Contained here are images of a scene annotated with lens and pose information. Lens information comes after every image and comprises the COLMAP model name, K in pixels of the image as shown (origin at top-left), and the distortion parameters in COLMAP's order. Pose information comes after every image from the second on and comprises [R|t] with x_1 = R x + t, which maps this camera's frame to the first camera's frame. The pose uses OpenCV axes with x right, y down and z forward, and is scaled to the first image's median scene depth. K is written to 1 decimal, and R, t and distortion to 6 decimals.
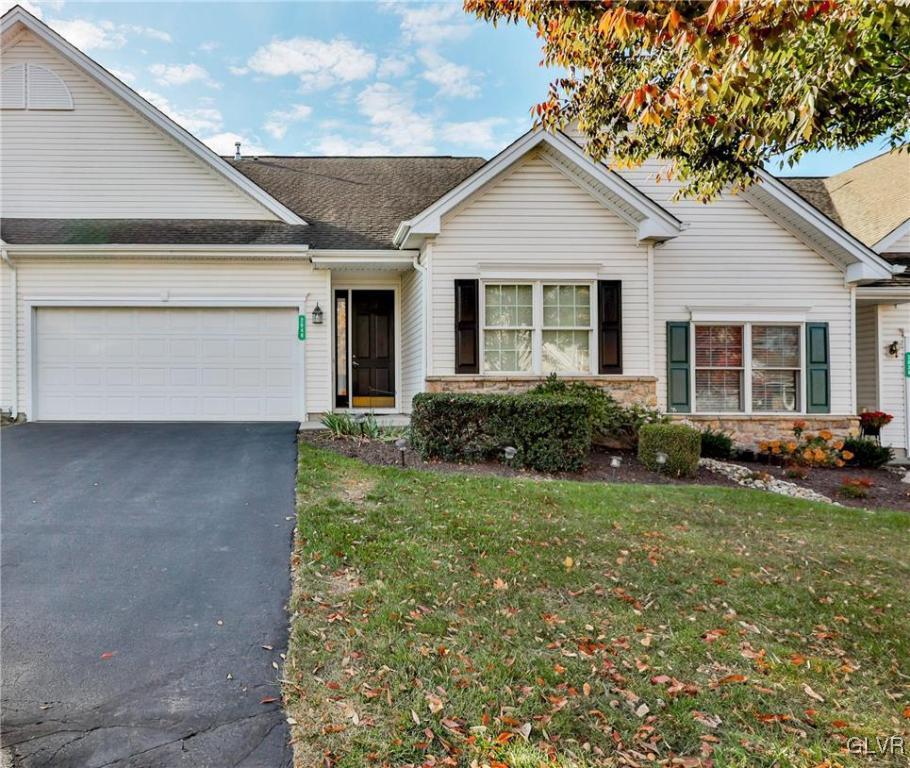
lens RADIAL K [[604.1, 0, 455.0], [0, 604.1, 352.0], [0, 0, 1]] dist [0.001943, 0.000096]
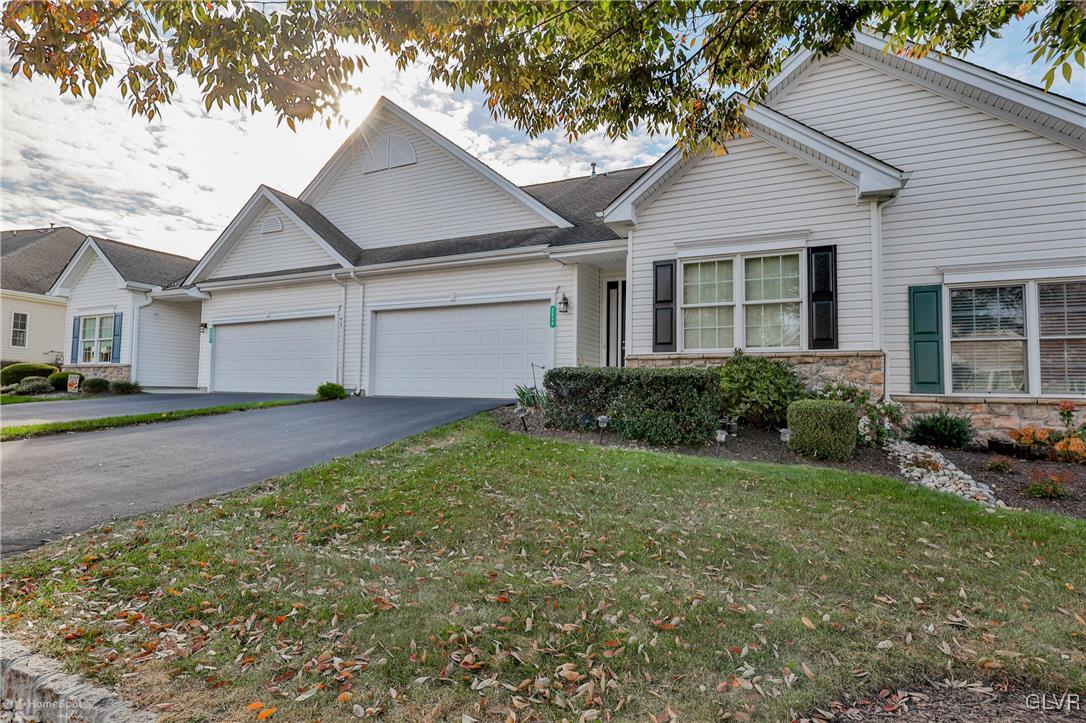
lens RADIAL K [[569.3, 0, 536.1], [0, 569.3, 303.4], [0, 0, 1]] dist [0.003463, 0.000305]
pose [[0.887463, -0.061603, -0.456744, 0.261420], [0.028837, 0.996507, -0.078371, 0.022644], [0.459976, 0.056380, 0.886139, 0.041363]]
